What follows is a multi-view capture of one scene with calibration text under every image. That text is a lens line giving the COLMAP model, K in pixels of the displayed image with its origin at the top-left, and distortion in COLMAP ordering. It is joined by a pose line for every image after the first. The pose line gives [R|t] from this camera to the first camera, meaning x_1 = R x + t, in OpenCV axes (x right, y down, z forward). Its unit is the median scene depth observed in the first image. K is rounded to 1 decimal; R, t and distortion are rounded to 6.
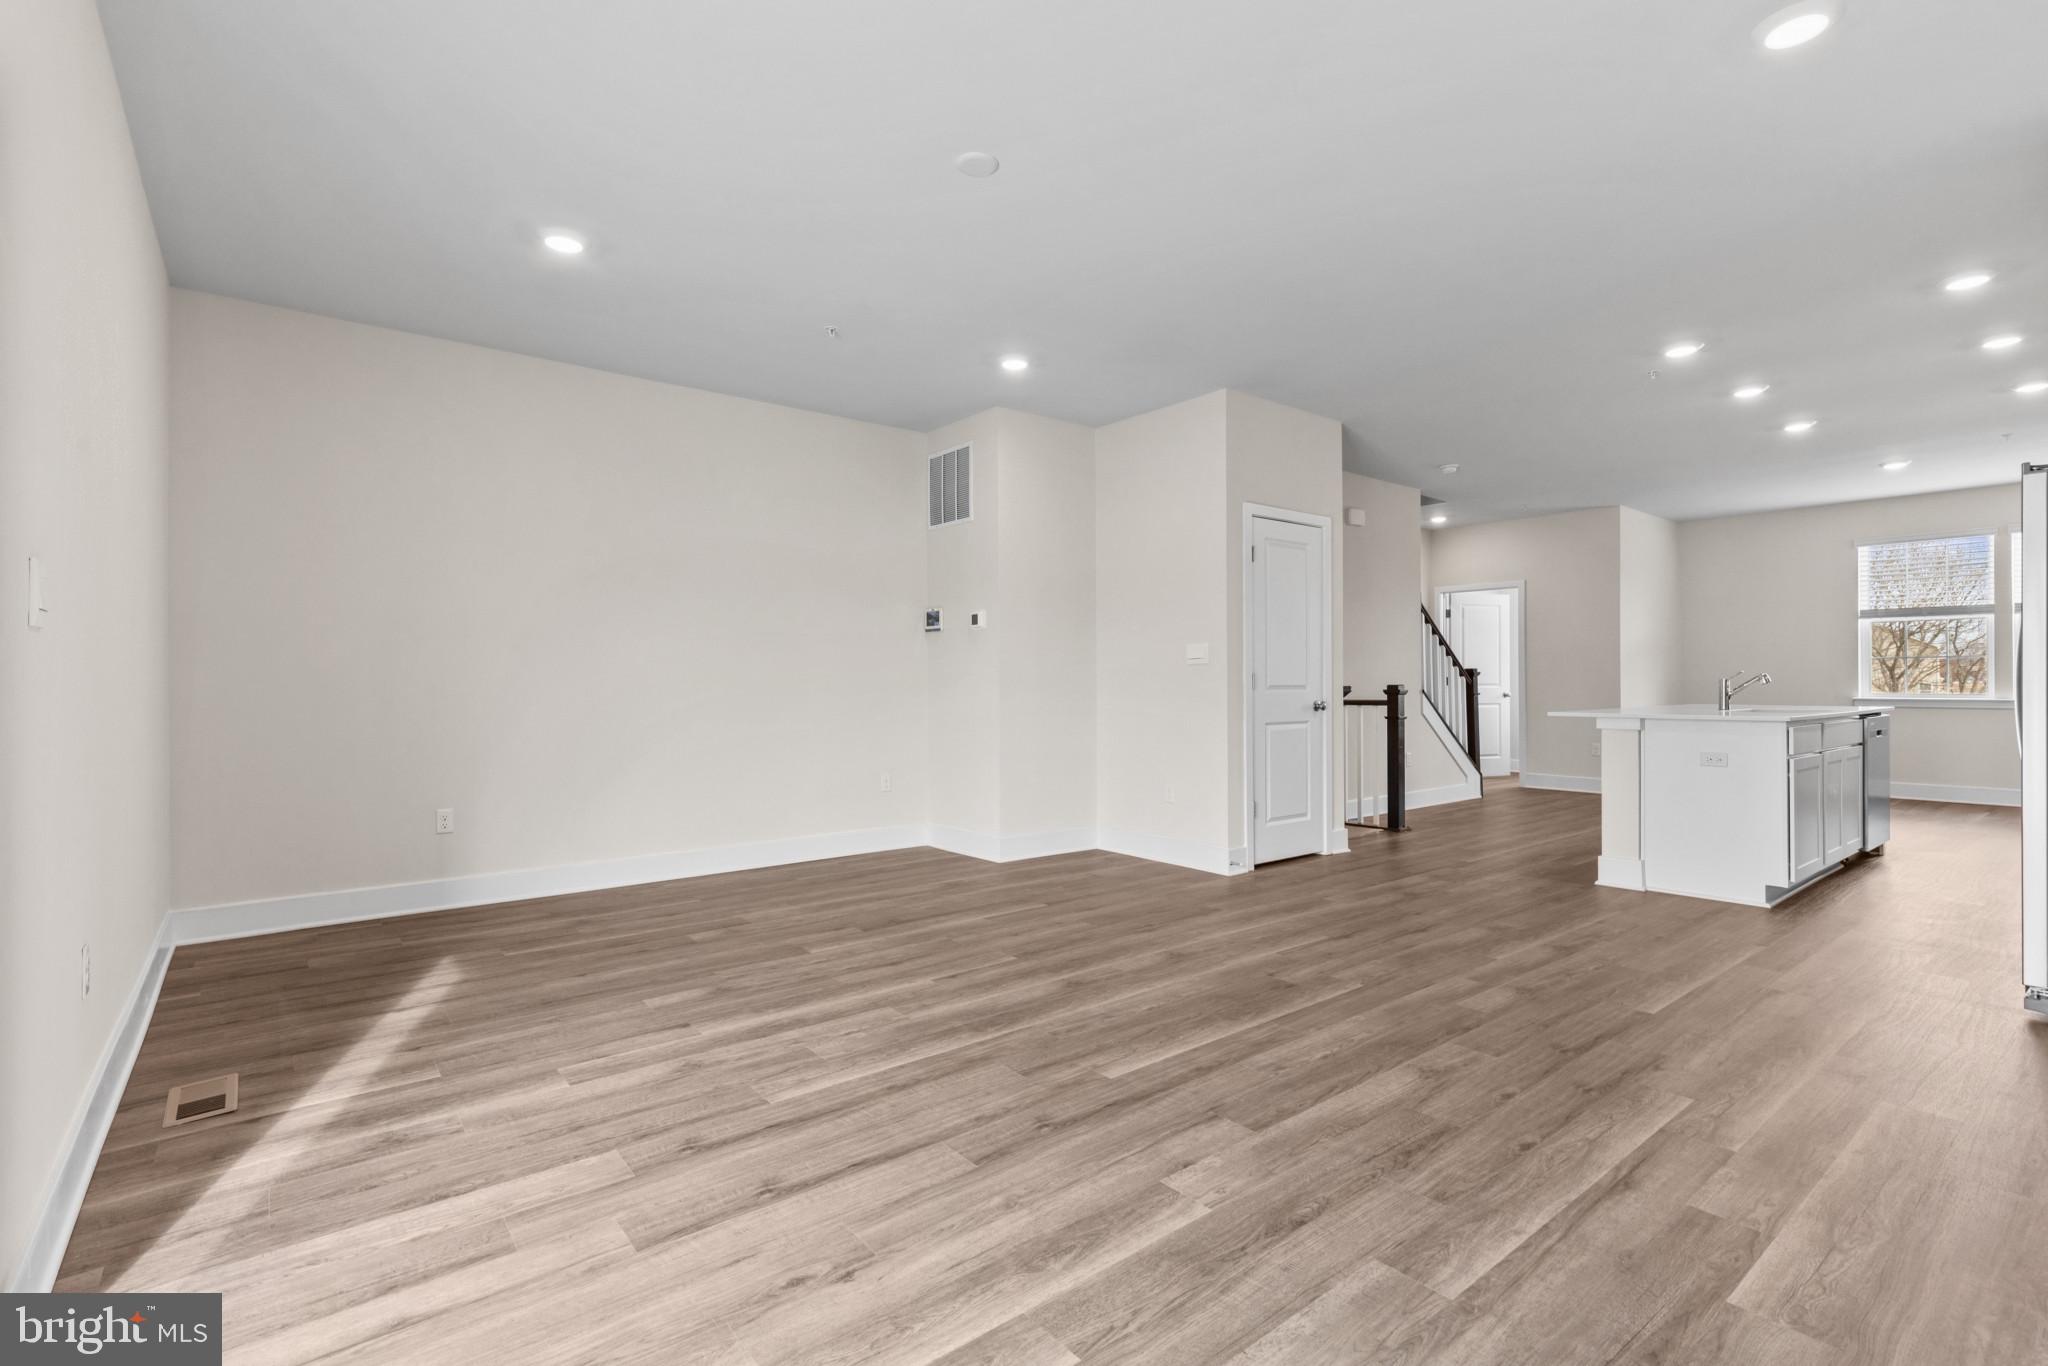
lens RADIAL K [[942.7, 0, 1023.3], [0, 942.7, 680.0], [0, 0, 1]] dist [0.008762, -0.003009]
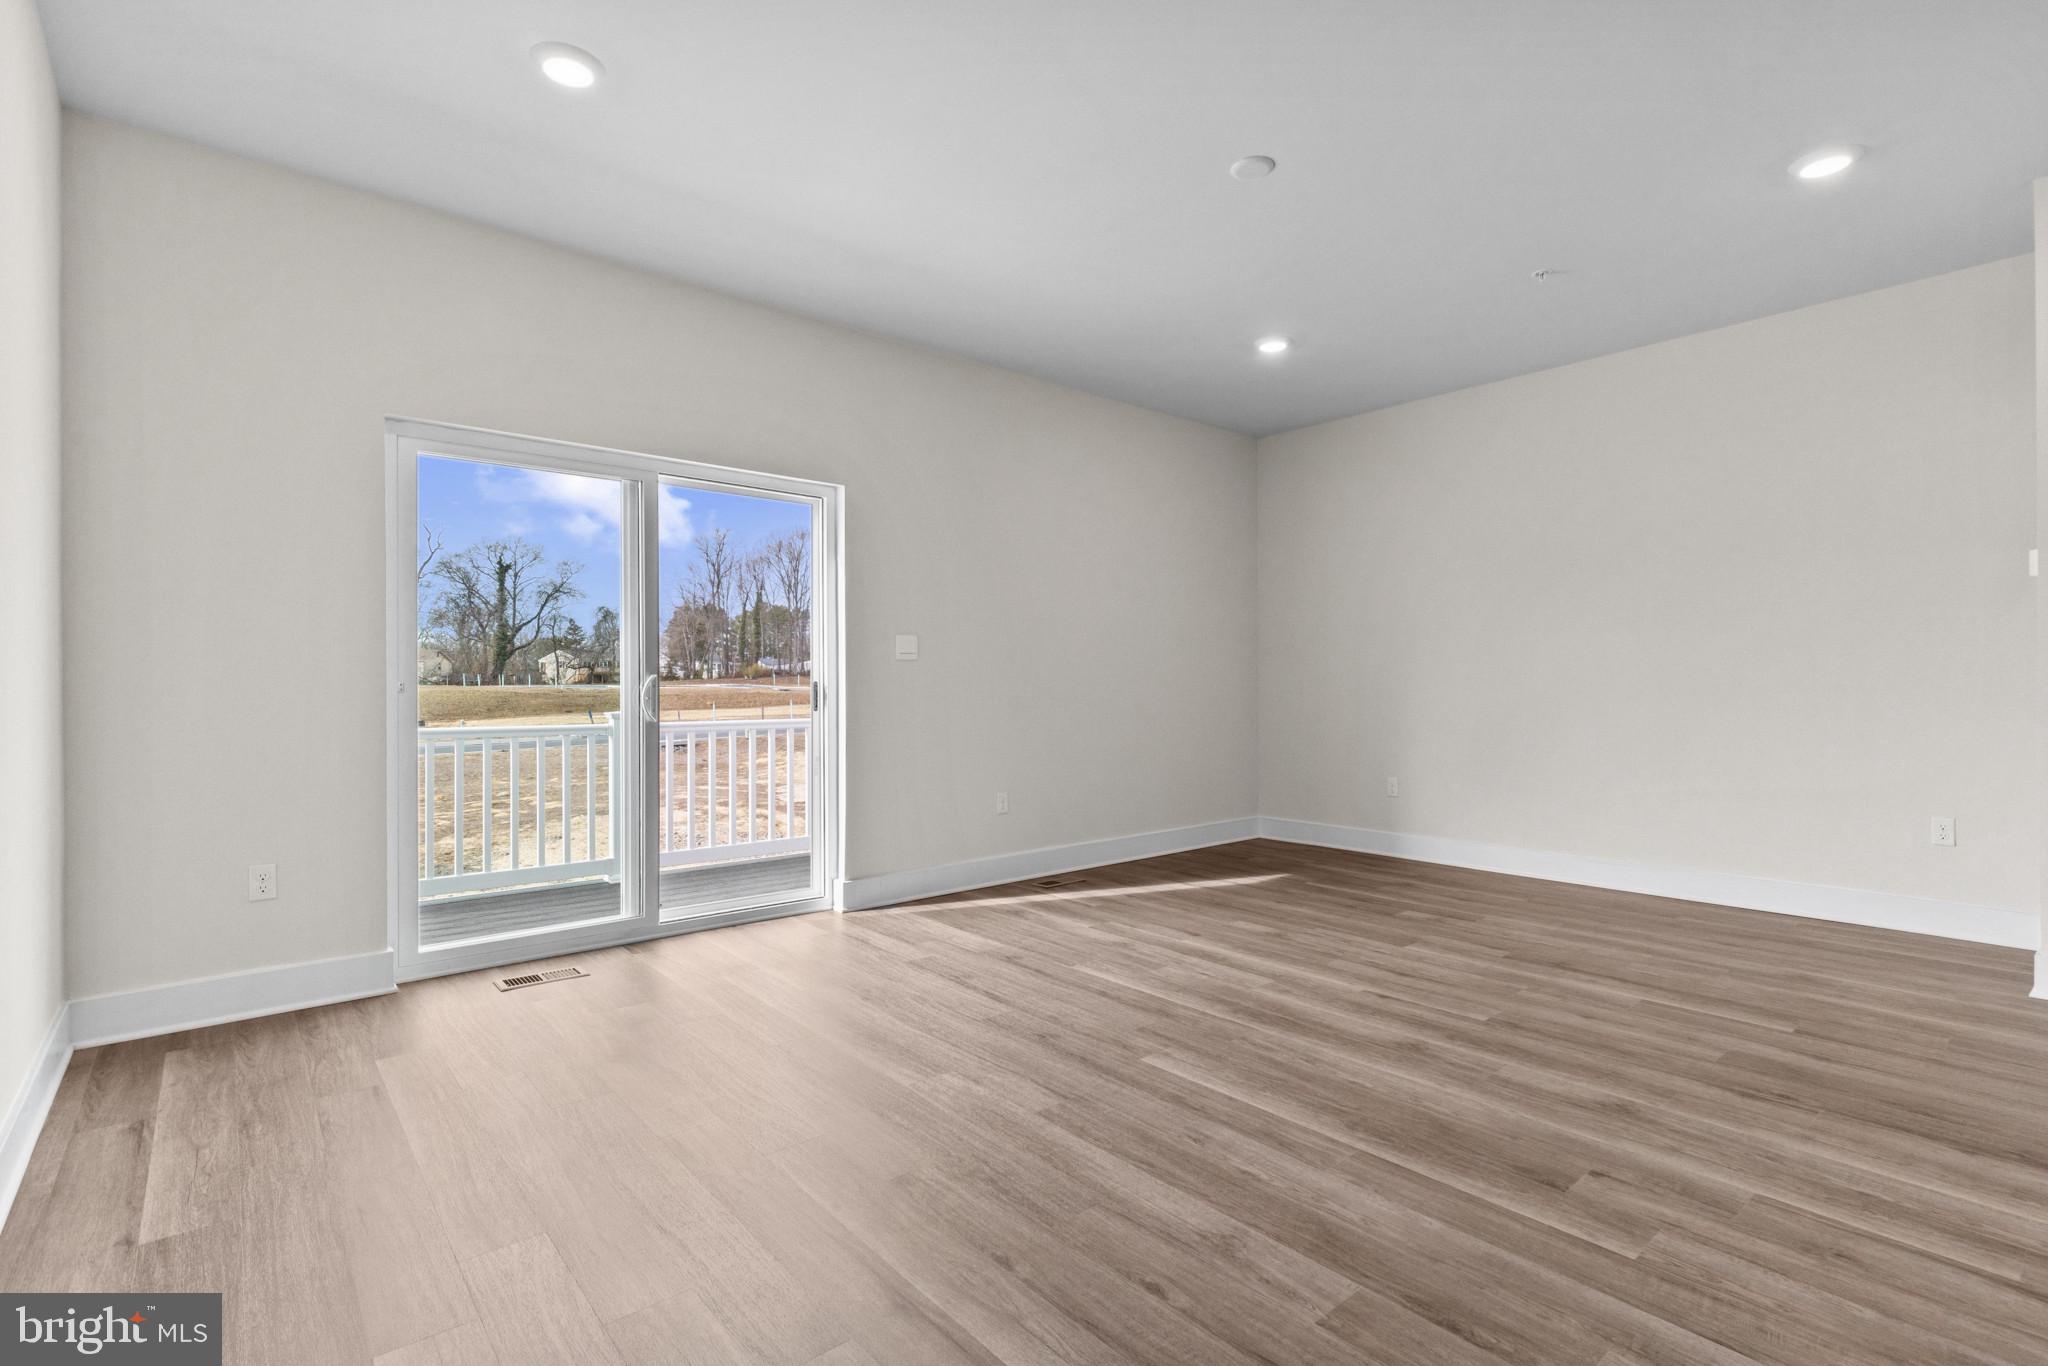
lens RADIAL K [[942.7, 0, 1039.1], [0, 942.7, 684.2], [0, 0, 1]] dist [0.008762, -0.003009]
pose [[0.041522, 0.005350, -0.999123, 0.985986], [0.004858, 0.999973, 0.005557, 0.003567], [0.999126, -0.005085, 0.041494, 0.745360]]
